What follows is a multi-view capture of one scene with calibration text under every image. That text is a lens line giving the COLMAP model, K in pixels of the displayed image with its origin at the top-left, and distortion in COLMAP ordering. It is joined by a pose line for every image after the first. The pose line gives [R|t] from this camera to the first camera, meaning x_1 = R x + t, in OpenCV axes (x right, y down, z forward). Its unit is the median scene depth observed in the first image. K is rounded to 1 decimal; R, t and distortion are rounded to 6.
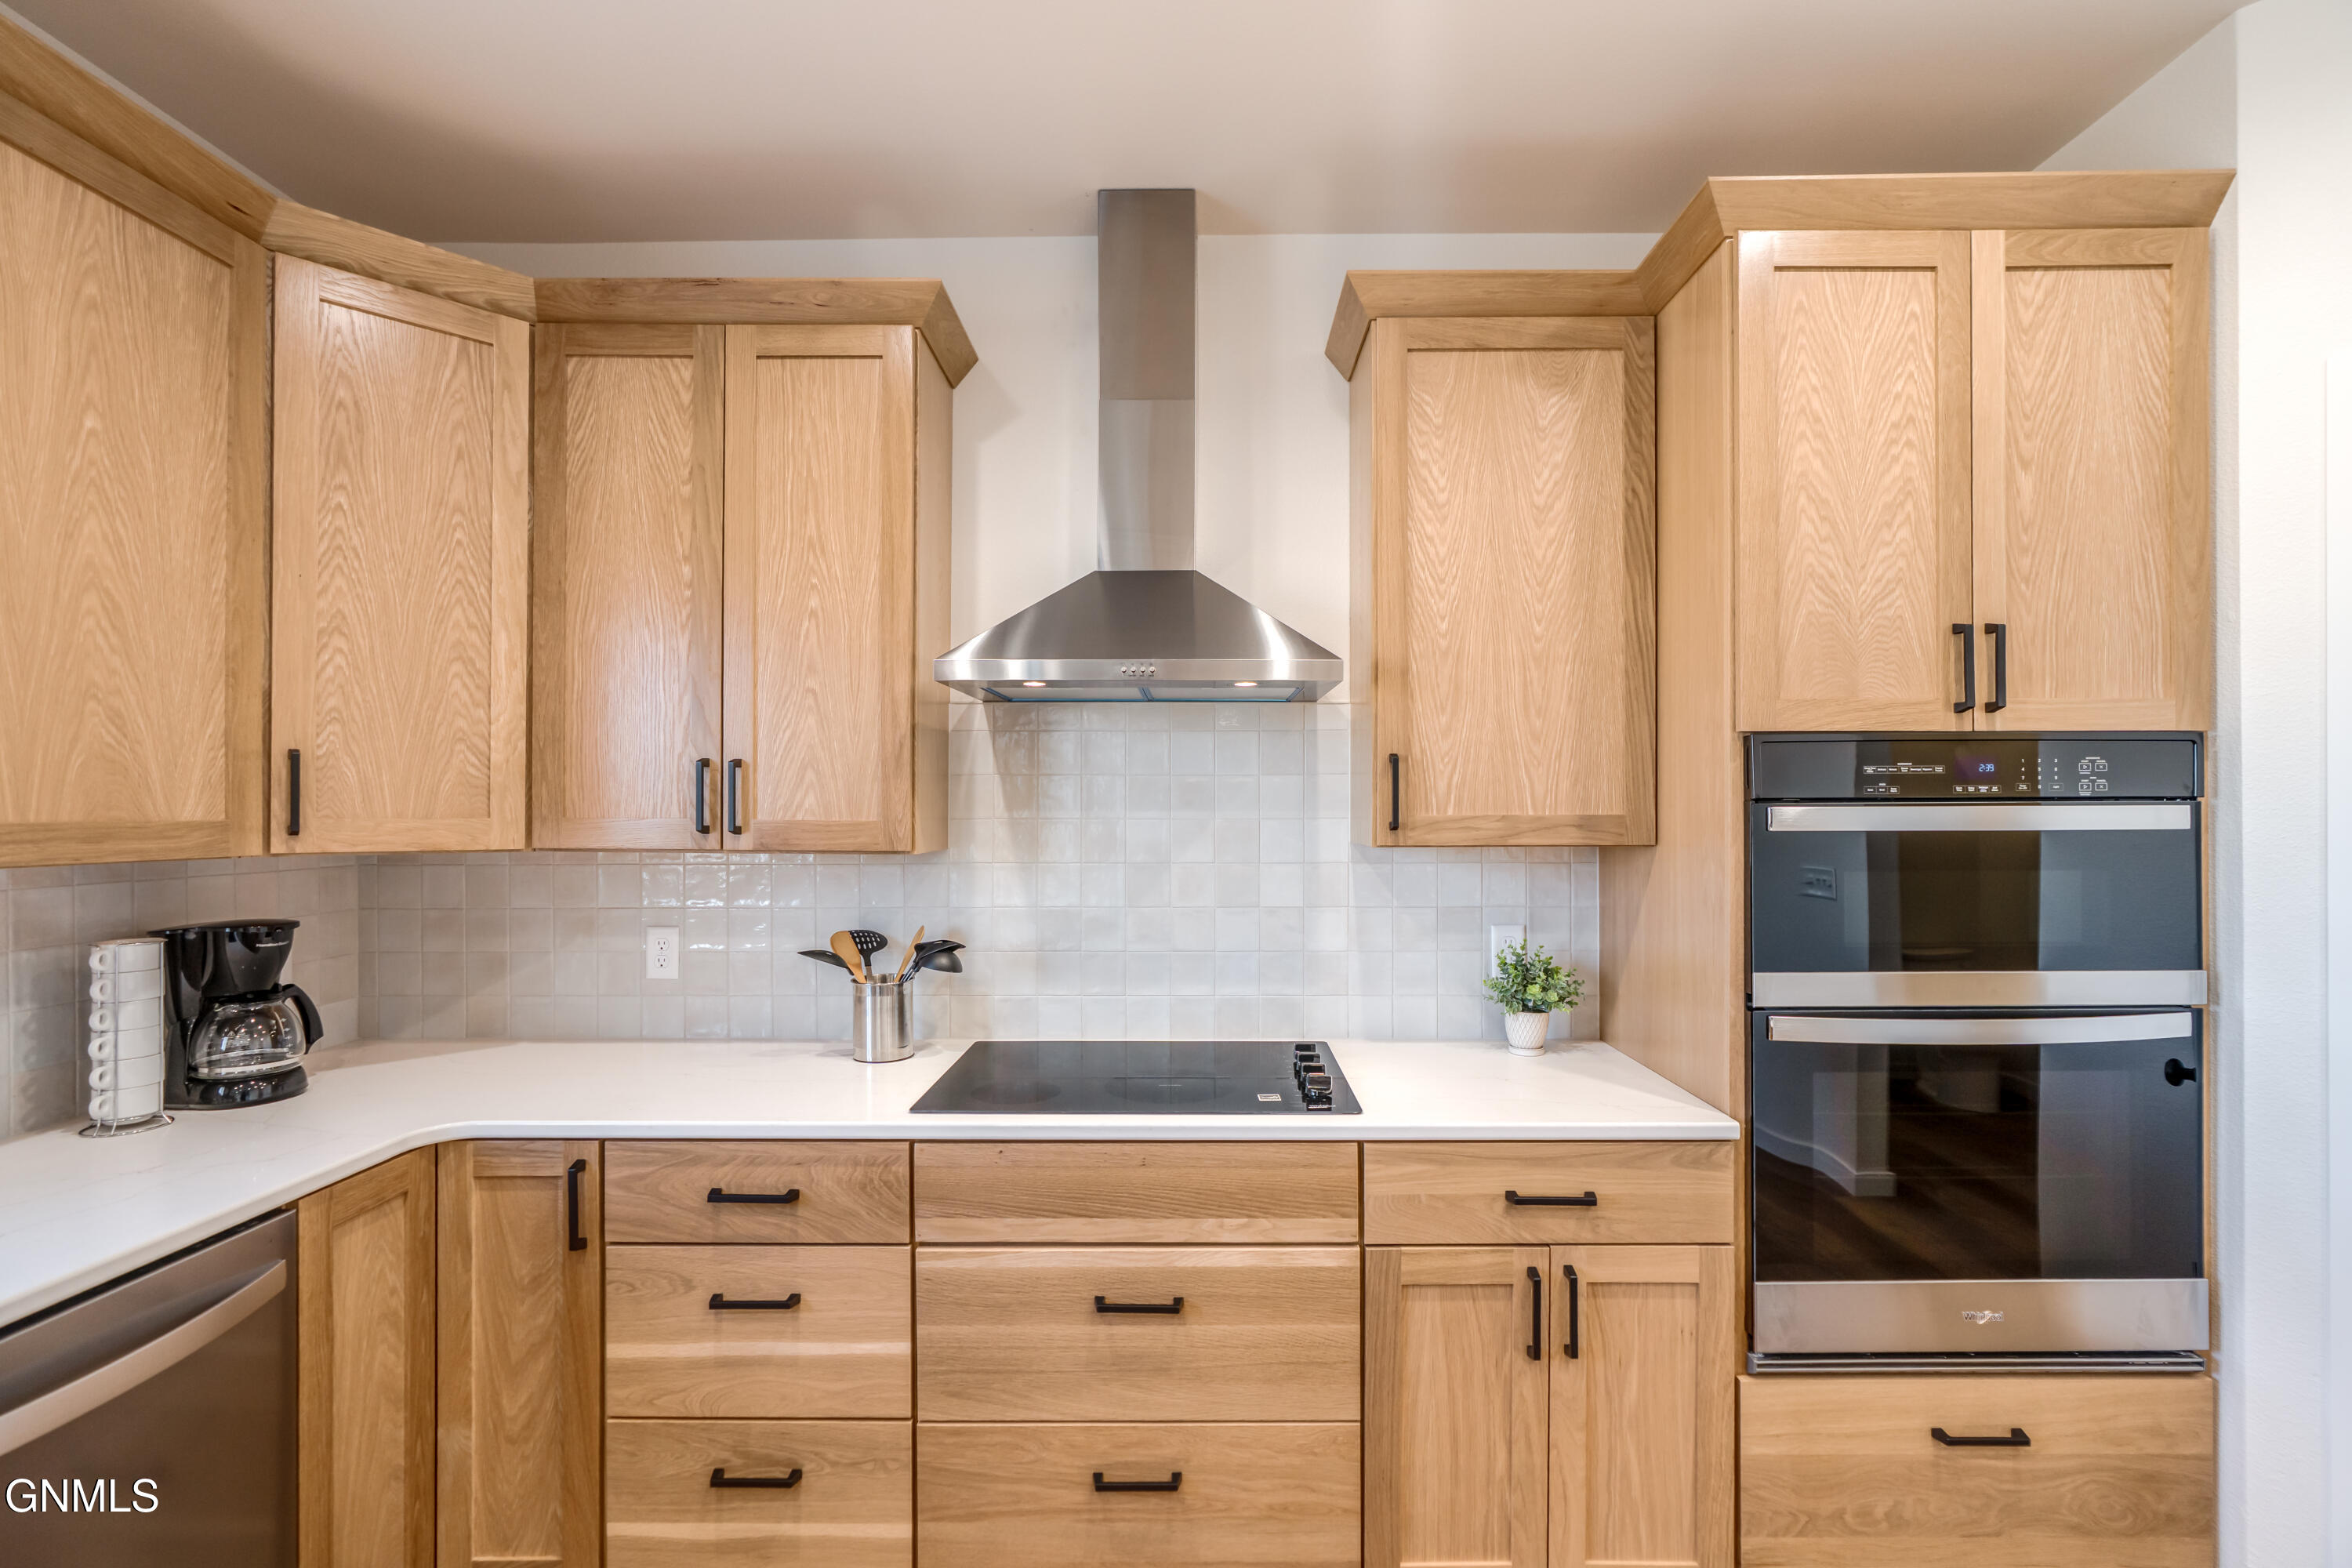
lens RADIAL K [[1083.5, 0, 1168.7], [0, 1083.5, 793.9], [0, 0, 1]] dist [-0.001456, -0.000222]
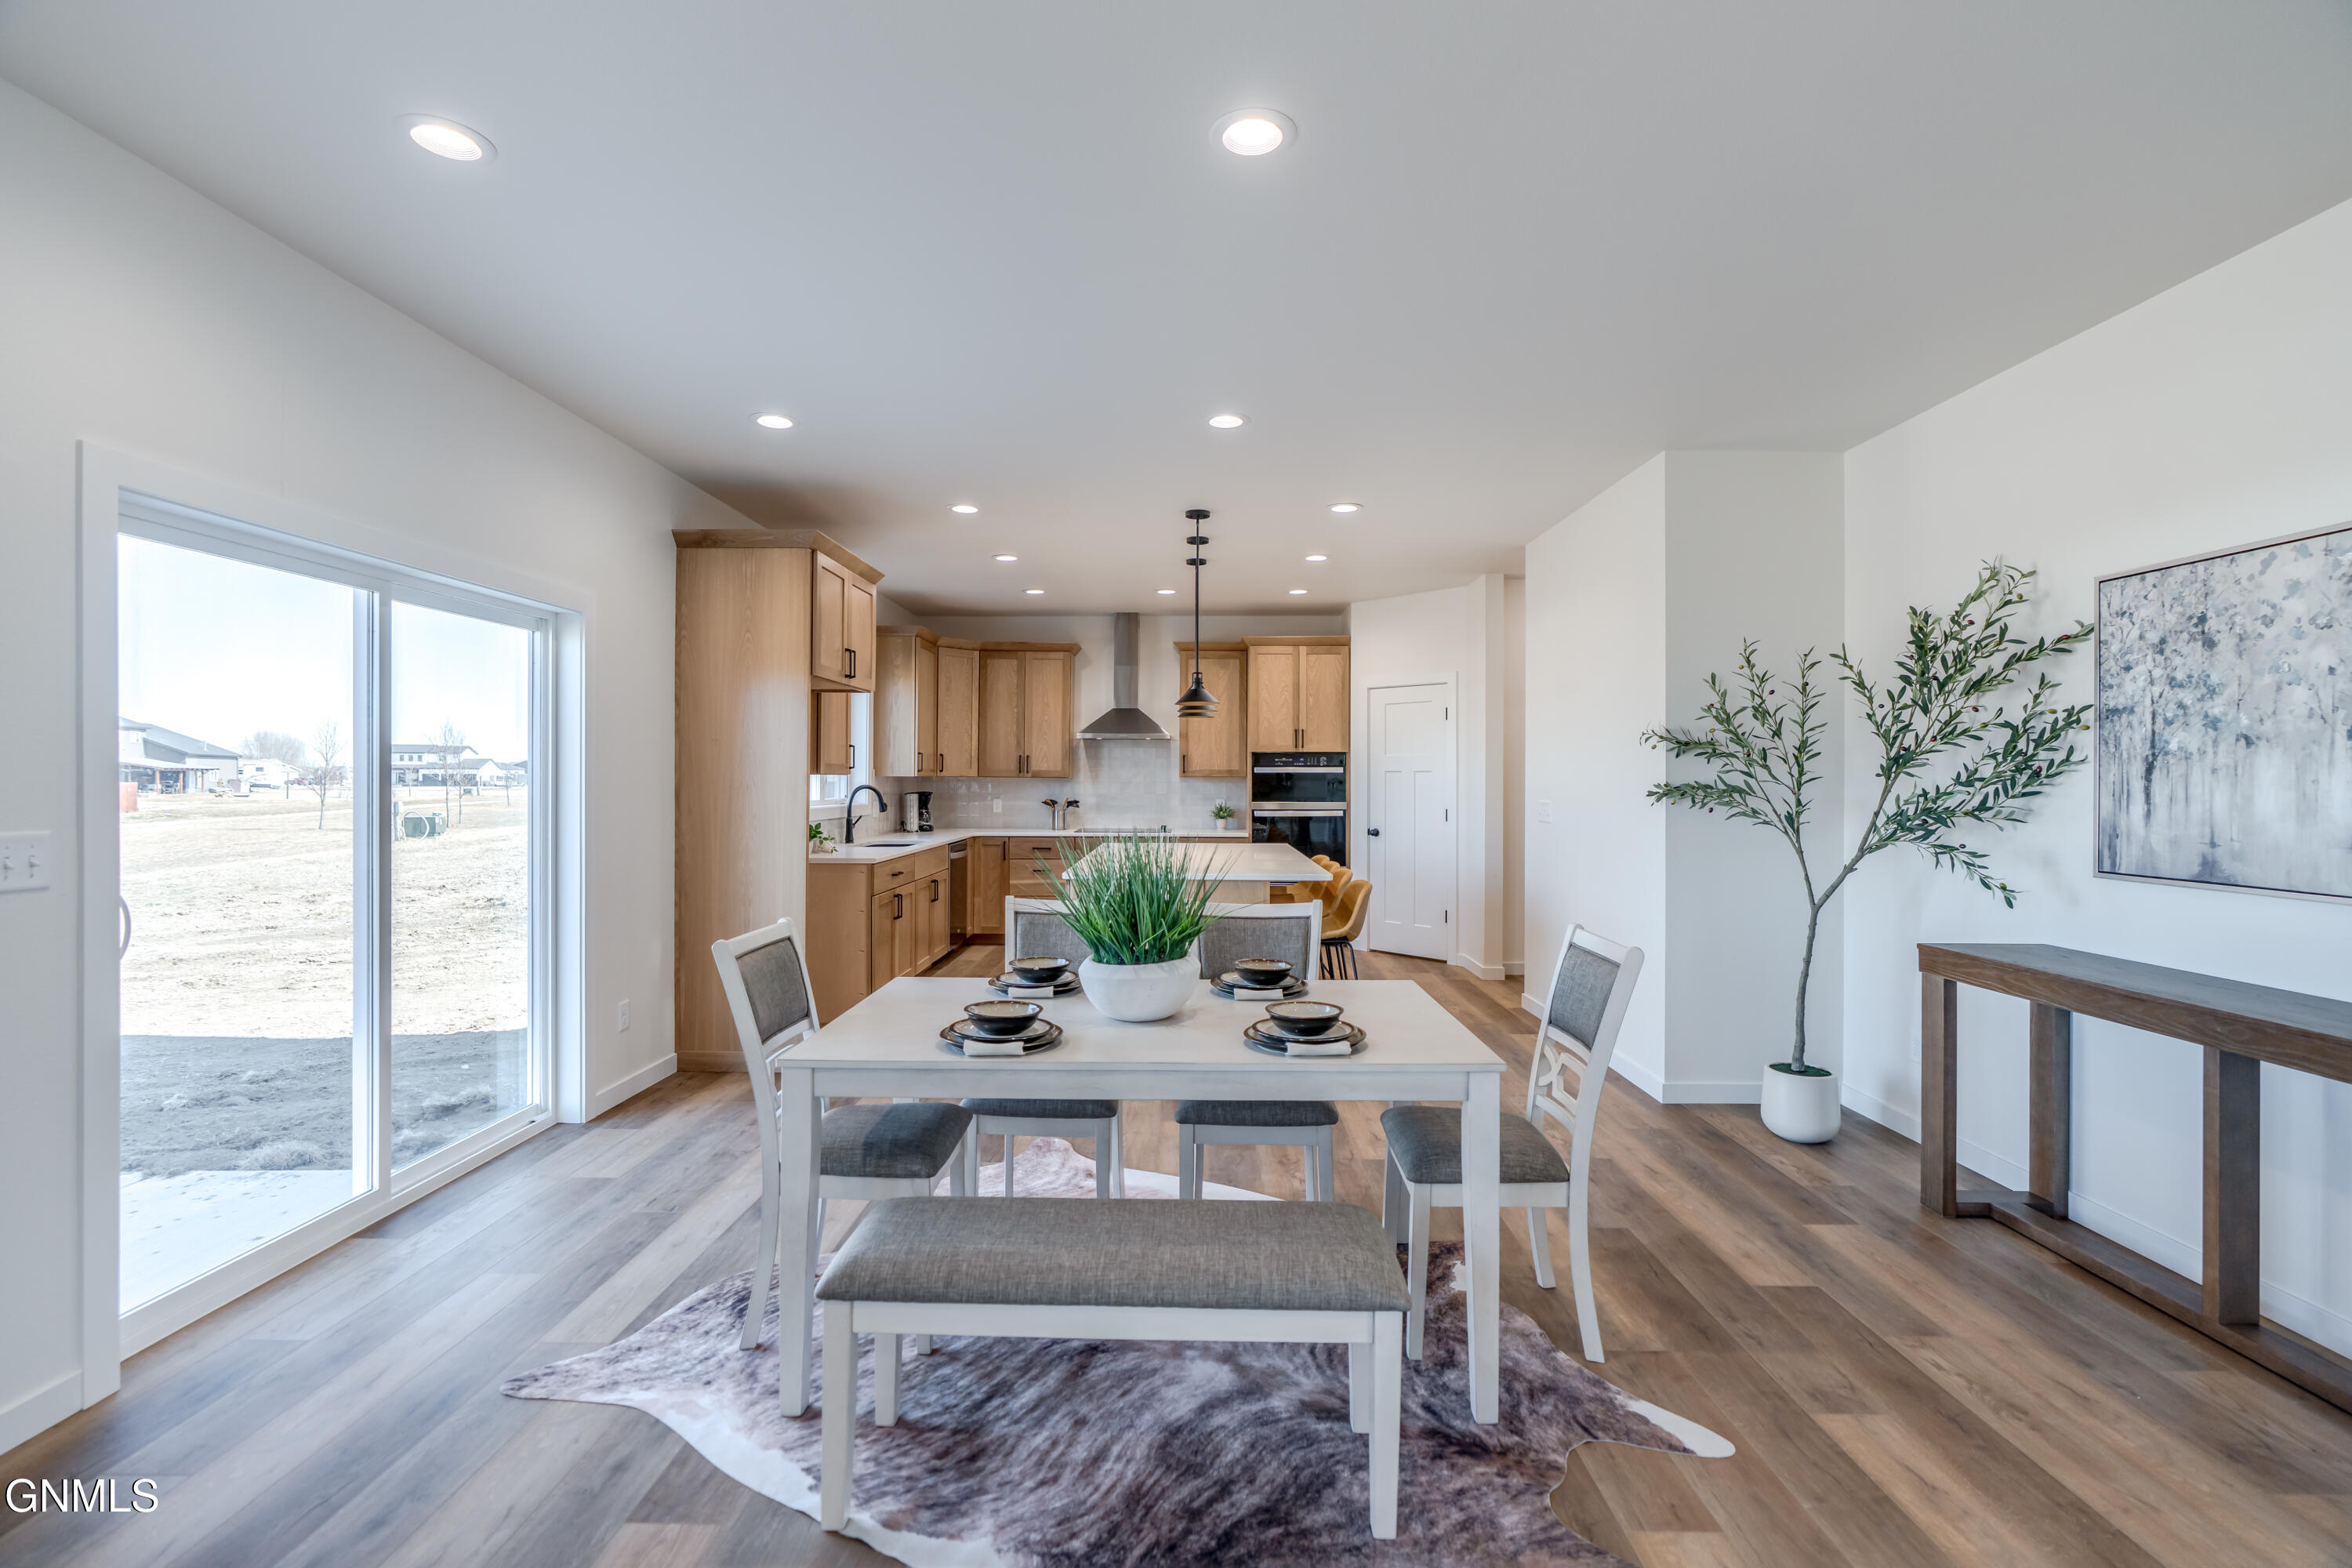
lens RADIAL K [[1083.5, 0, 1168.7], [0, 1083.5, 793.9], [0, 0, 1]] dist [-0.001456, -0.000222]
pose [[0.999908, 0.004867, 0.012676, 0.094997], [-0.005264, 0.999488, 0.031552, -0.017322], [-0.012516, -0.031616, 0.999422, -3.206146]]
